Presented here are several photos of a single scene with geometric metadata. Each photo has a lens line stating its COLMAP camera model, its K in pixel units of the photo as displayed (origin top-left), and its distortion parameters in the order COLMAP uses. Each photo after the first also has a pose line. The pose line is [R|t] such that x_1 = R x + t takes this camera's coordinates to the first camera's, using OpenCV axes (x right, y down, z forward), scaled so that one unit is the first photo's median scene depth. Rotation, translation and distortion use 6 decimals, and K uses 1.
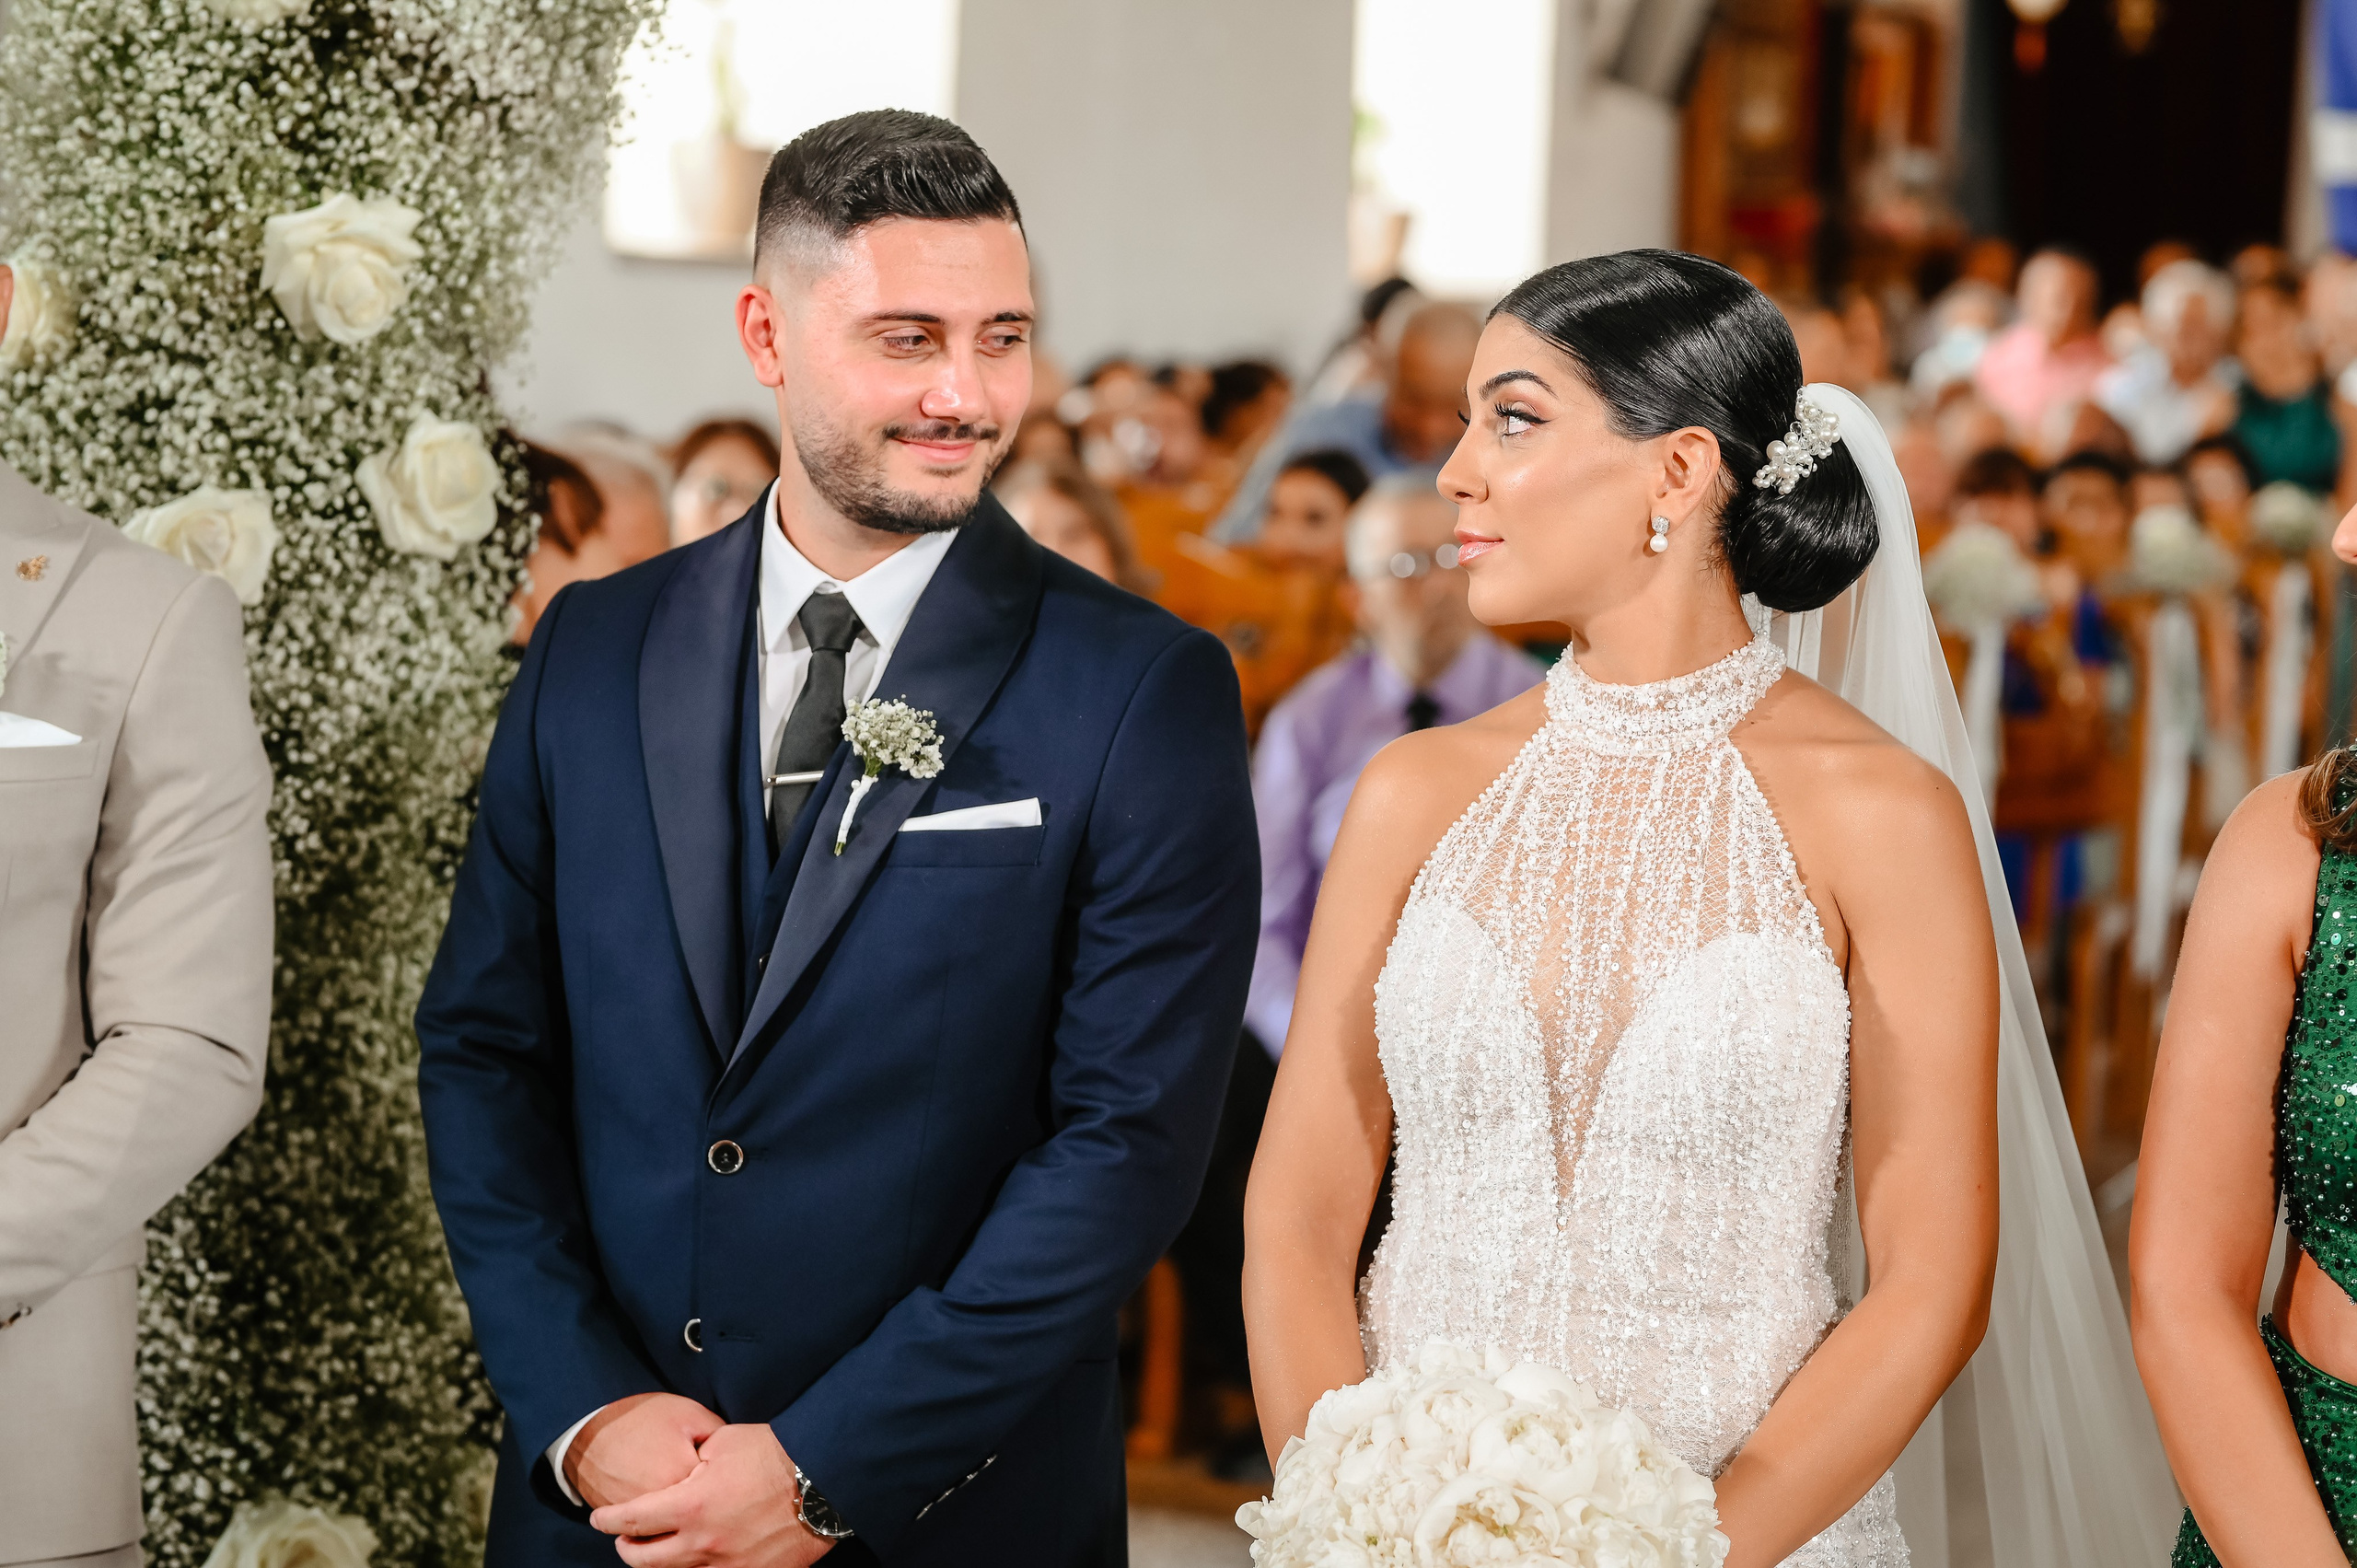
lens RADIAL K [[5769.0, 0, 1178.5], [0, 5769.0, 784.0], [0, 0, 1]] dist [-0.050128, 0.469026]
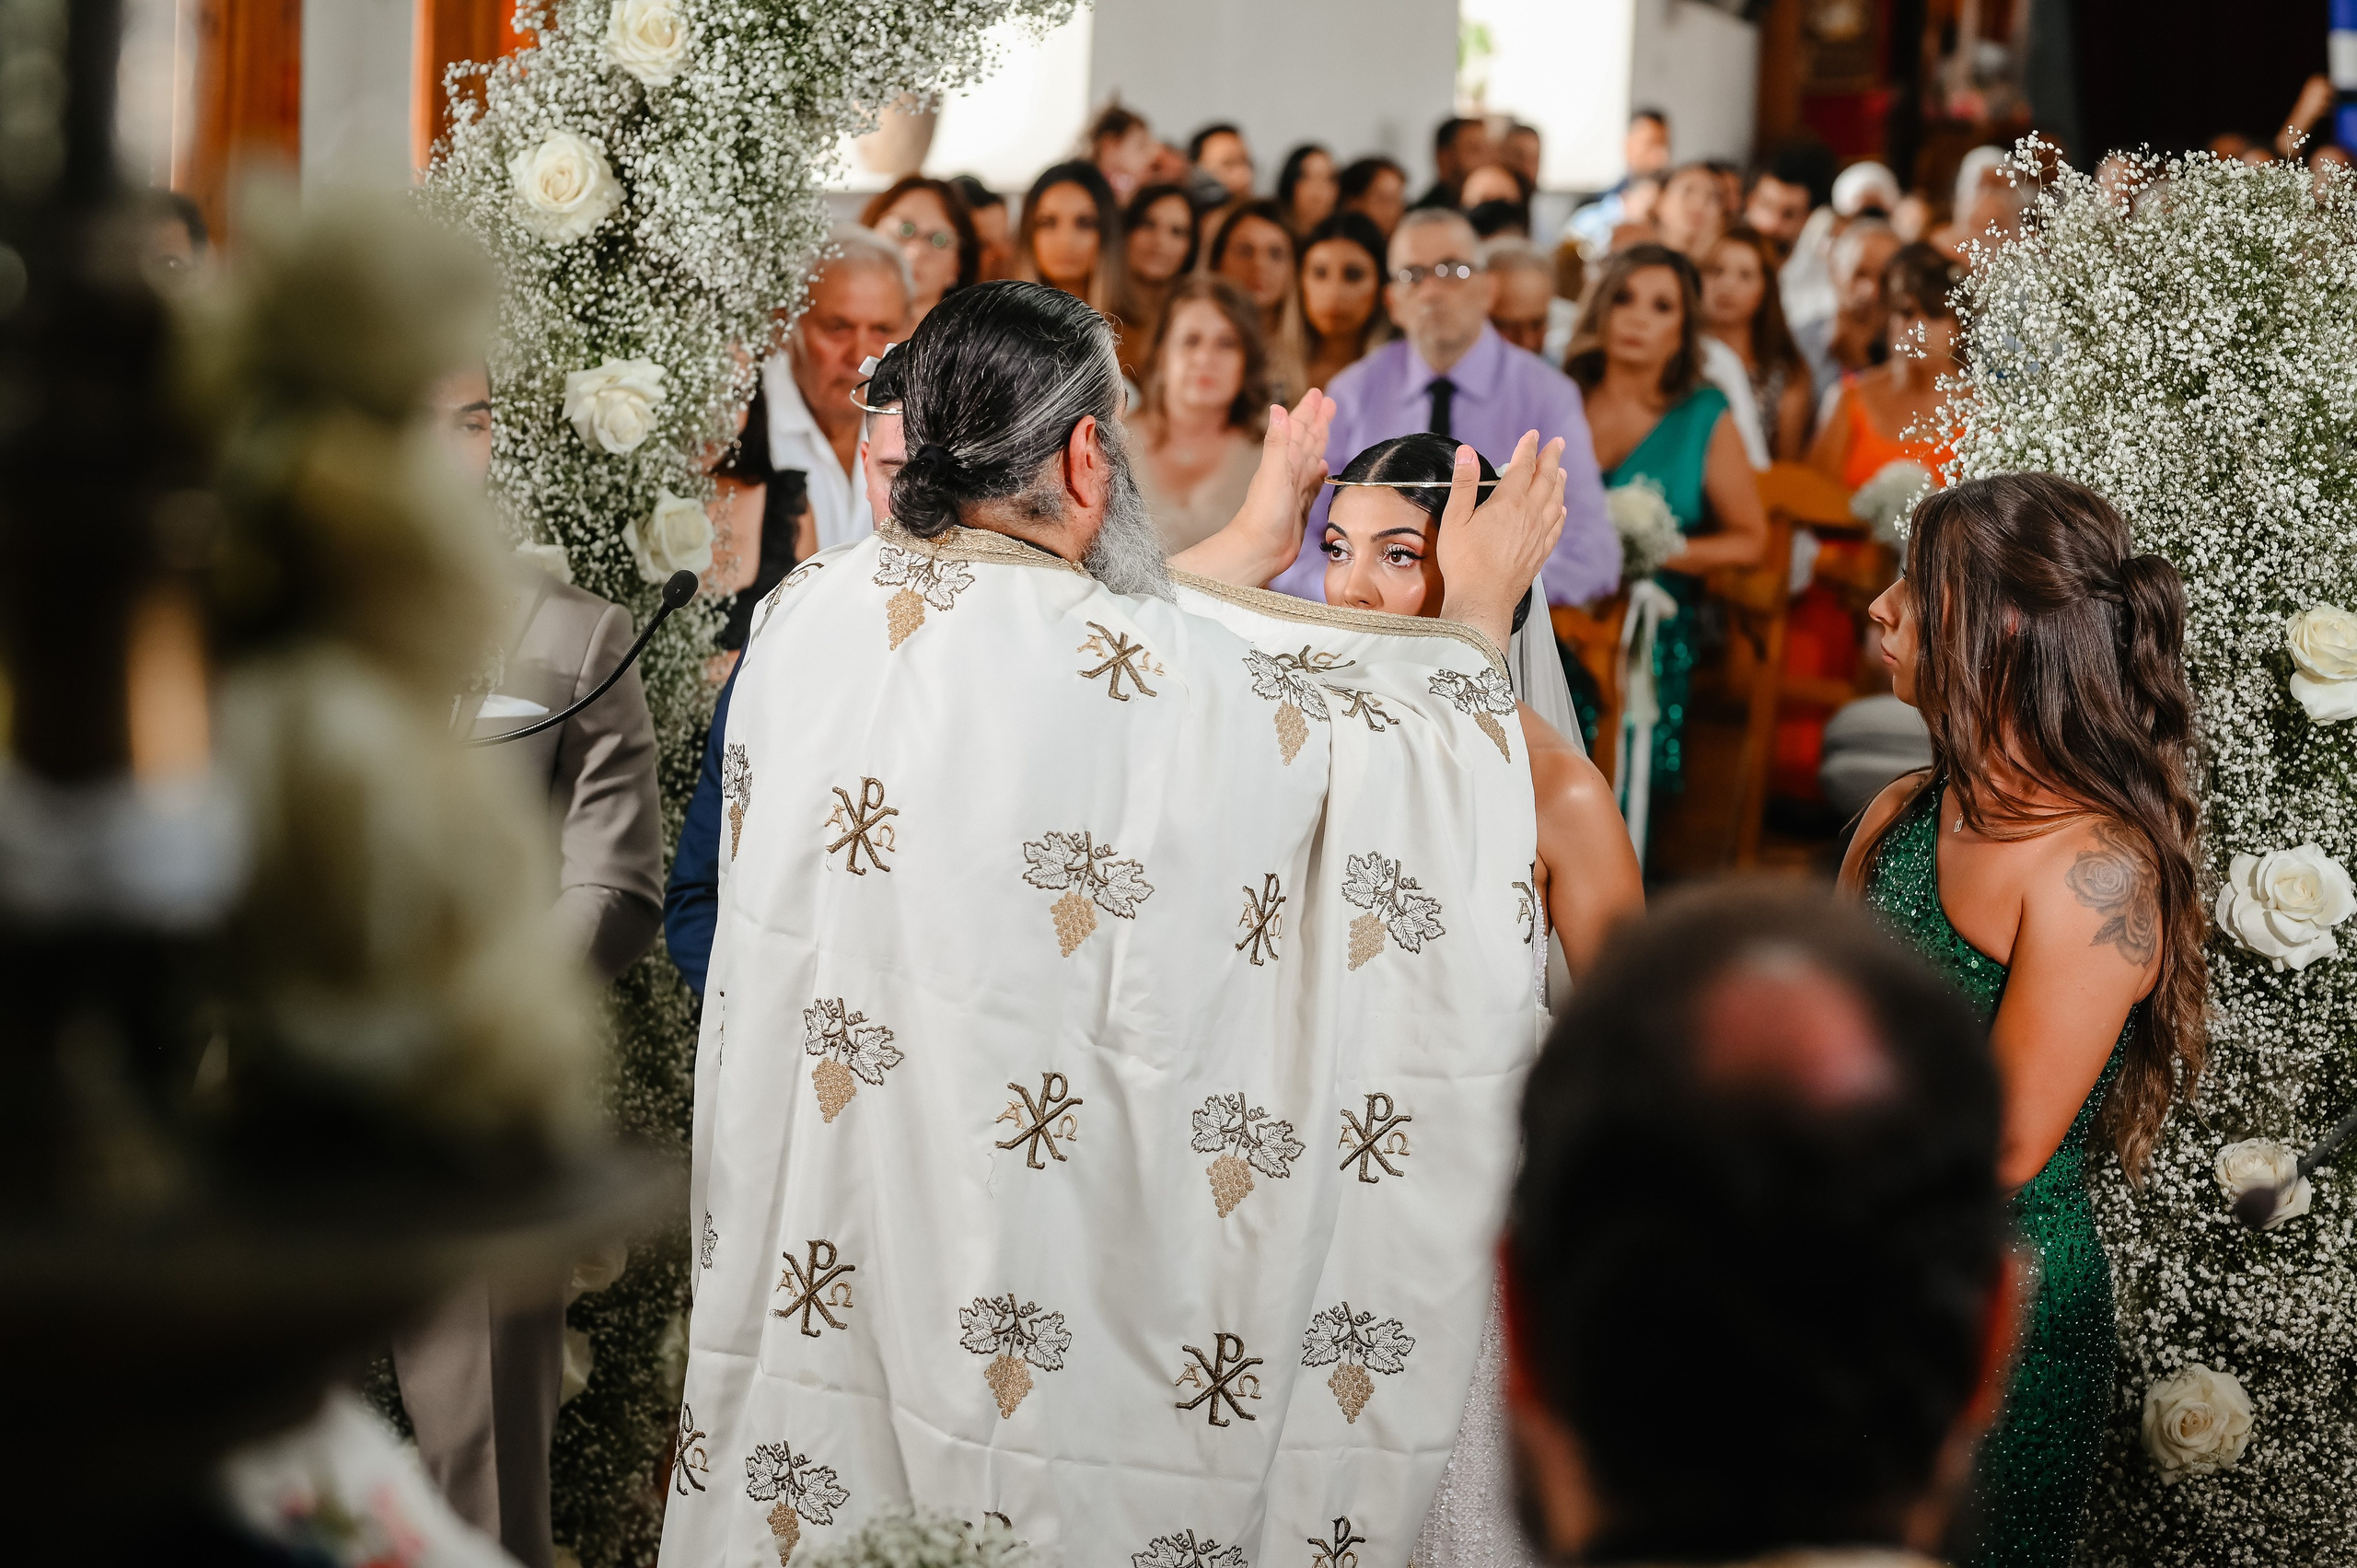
lens RADIAL K [[5769.0, 0, 1178.5], [0, 5769.0, 784.0], [0, 0, 1]] dist [-0.050128, 0.469026]
pose [[0.999410, 0.010408, -0.032736, 0.056834], [-0.009156, 0.999229, 0.038179, -0.047436], [0.033108, -0.037857, 0.998735, -0.535778]]
